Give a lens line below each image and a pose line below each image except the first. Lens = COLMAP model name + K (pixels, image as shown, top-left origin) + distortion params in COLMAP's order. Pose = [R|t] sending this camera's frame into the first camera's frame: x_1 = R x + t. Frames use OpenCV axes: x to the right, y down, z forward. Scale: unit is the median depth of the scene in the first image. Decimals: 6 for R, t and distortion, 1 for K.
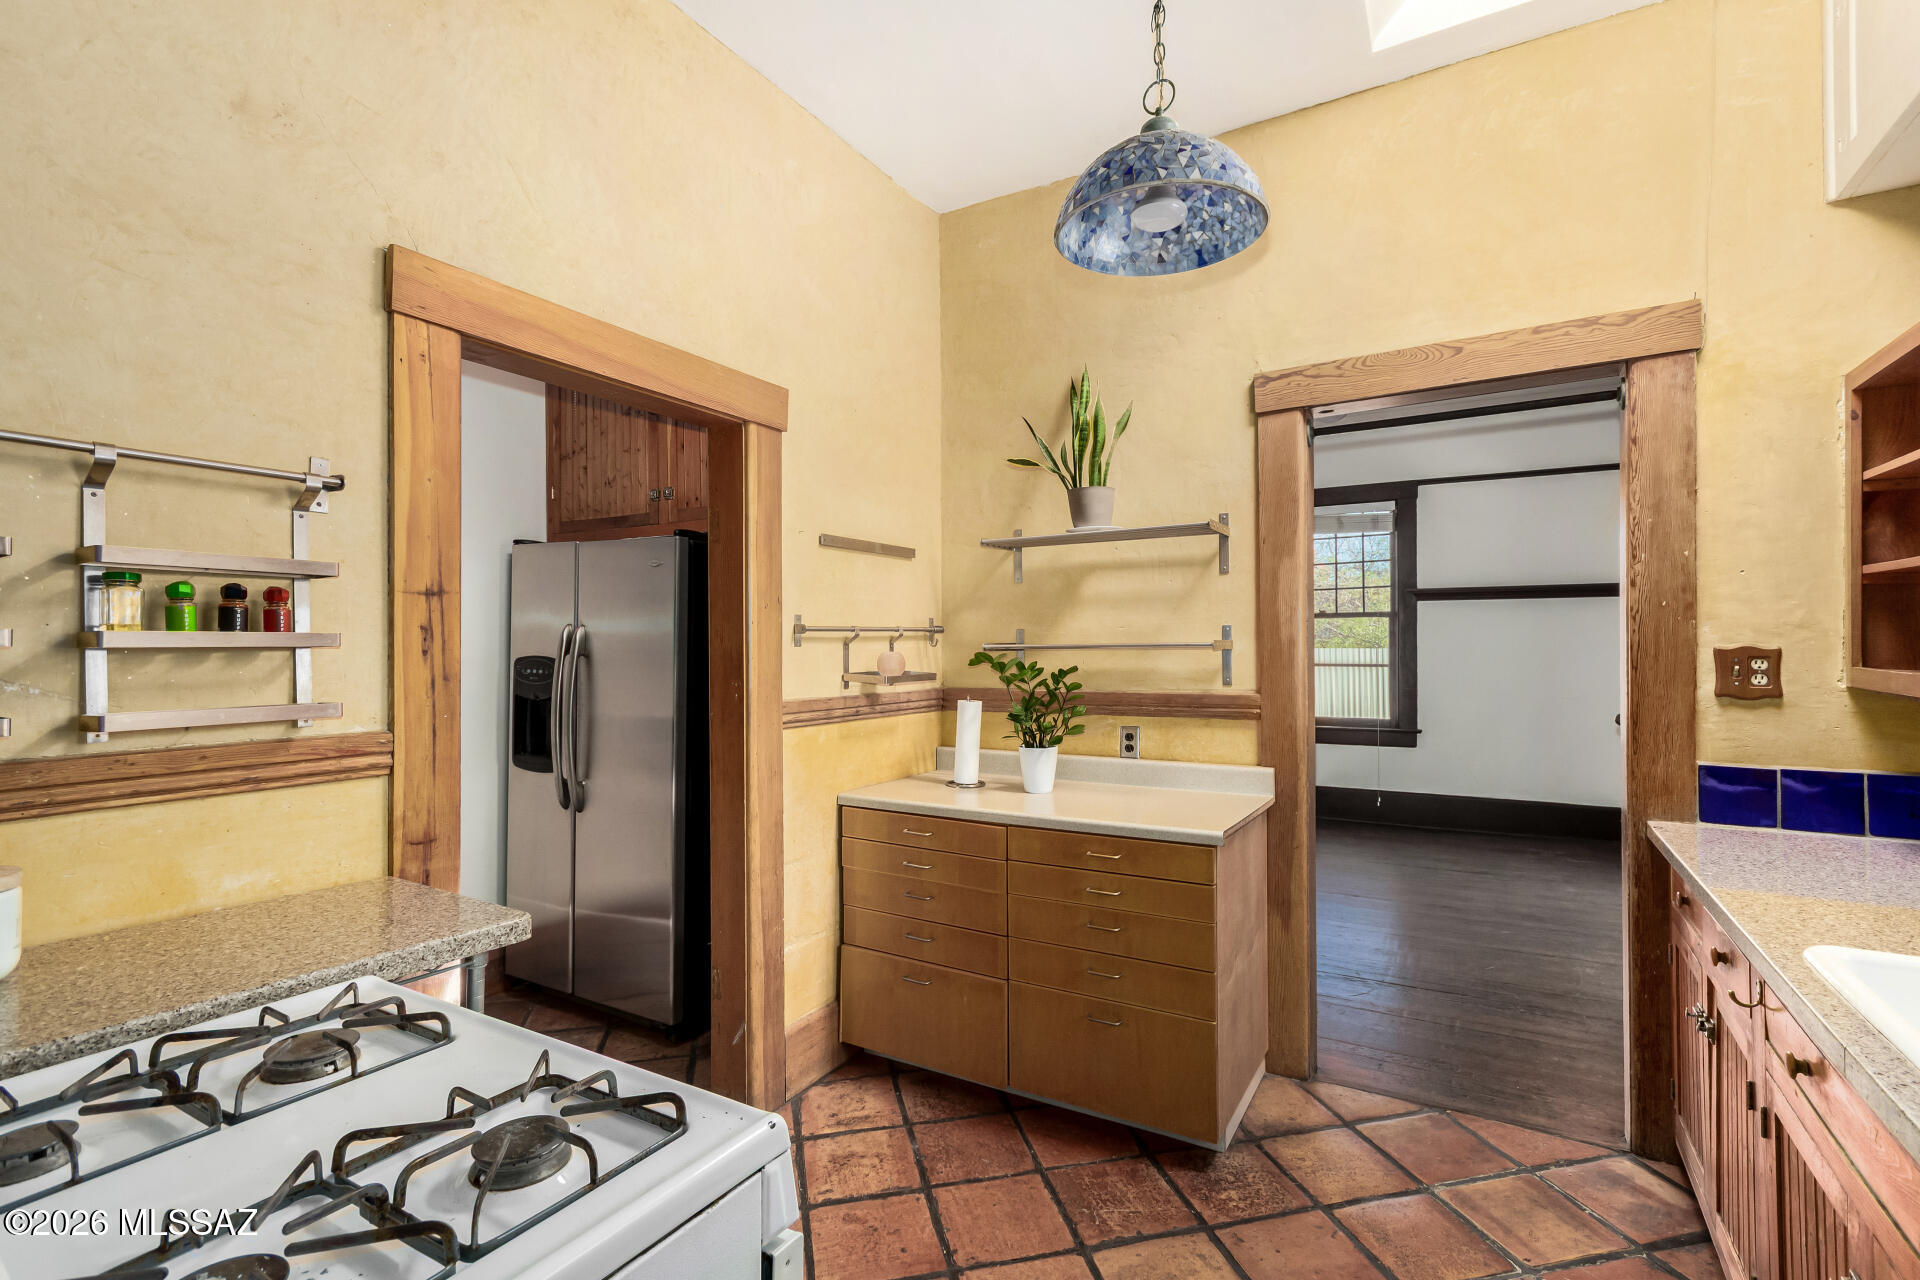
lens RADIAL K [[887.5, 0, 968.9], [0, 887.5, 639.5], [0, 0, 1]] dist [0.000731, 0.000185]
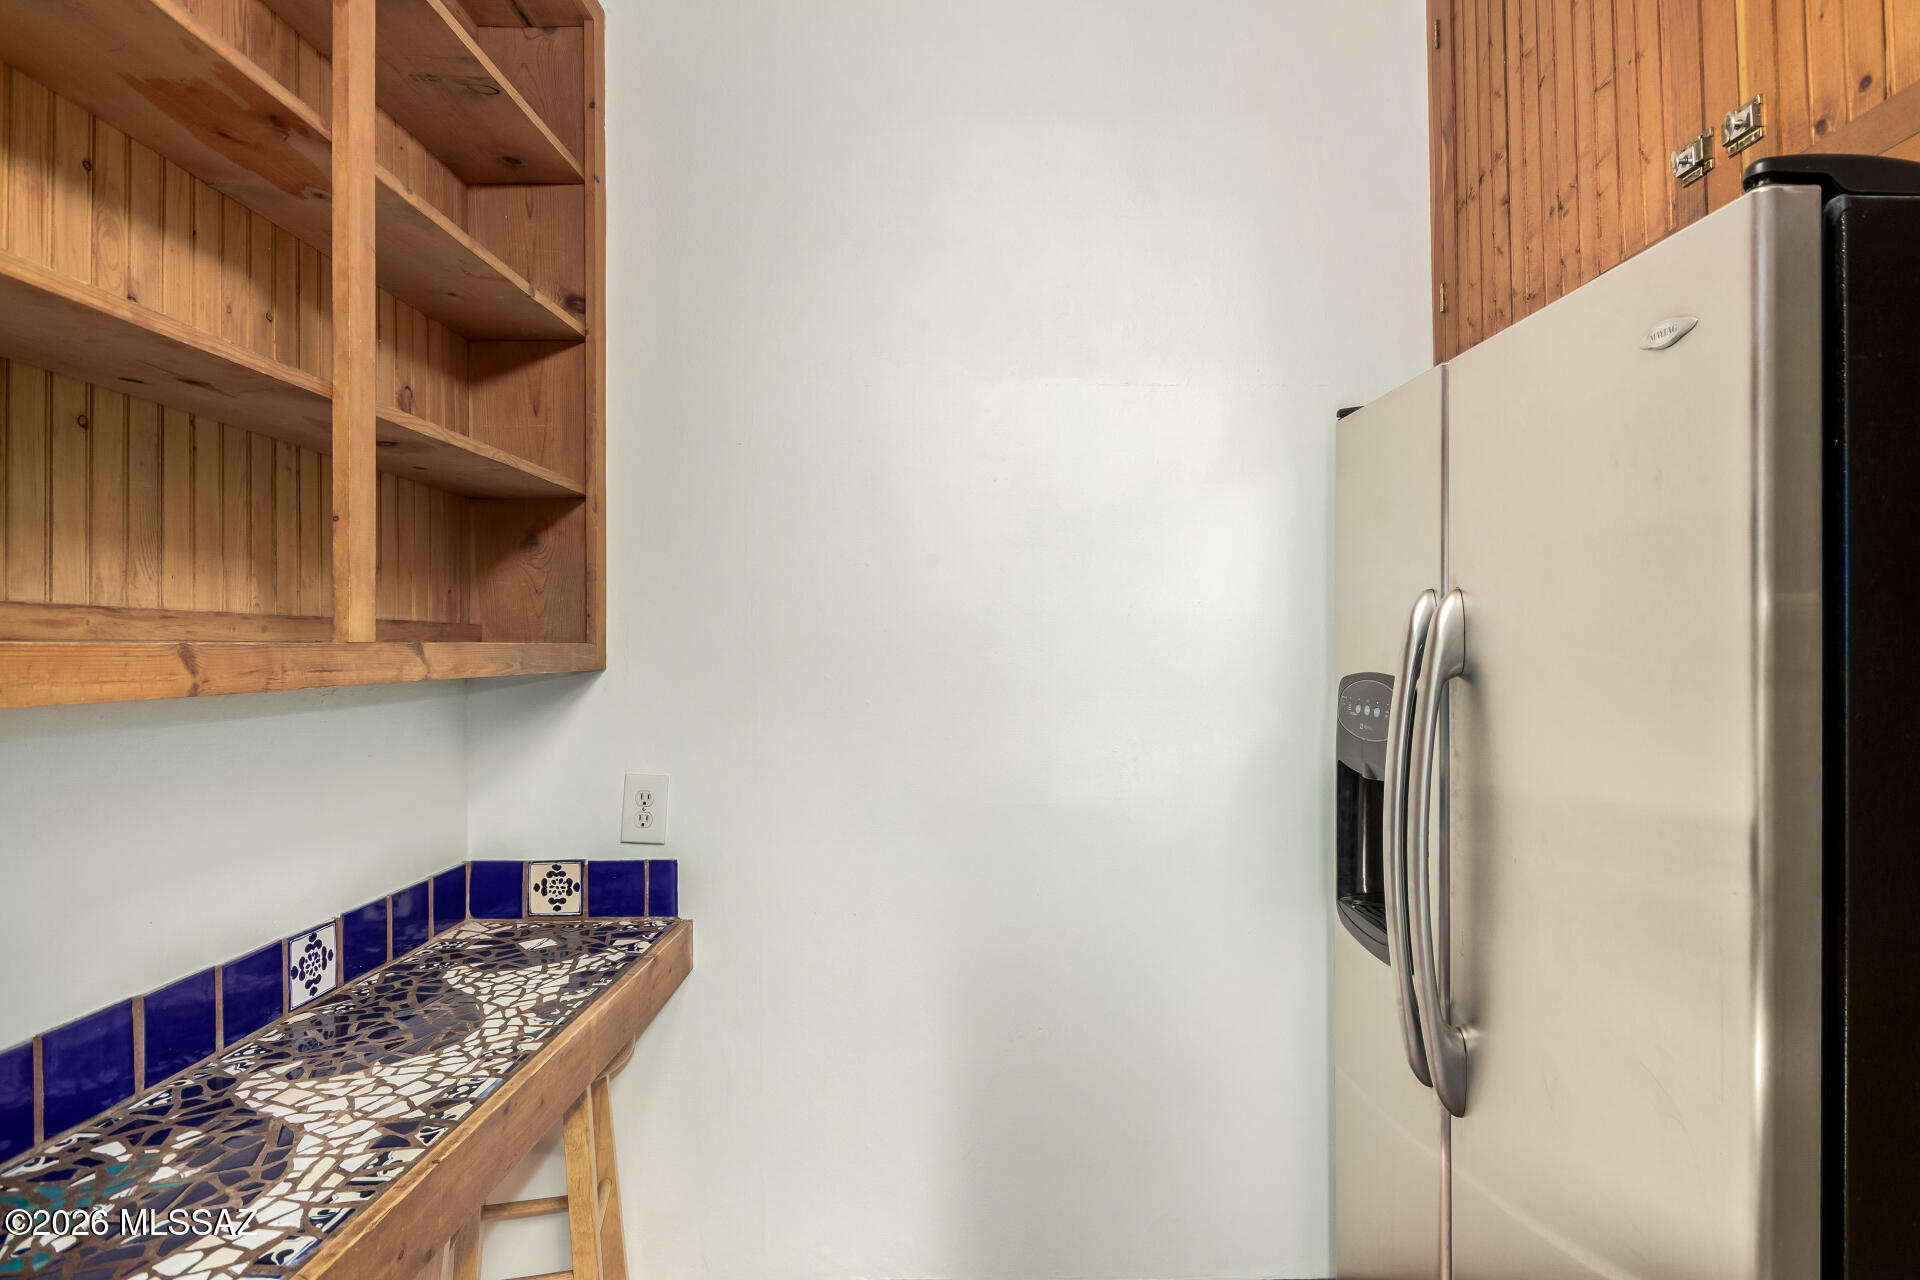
lens RADIAL K [[973.7, 0, 960.0], [0, 973.7, 640.0], [0, 0, 1]] dist [-0.001676, -0.000346]
pose [[0.484809, -0.011999, -0.874538, -0.185964], [0.009115, 0.999921, -0.008667, 0.005811], [0.874573, -0.003769, 0.484880, 0.620384]]
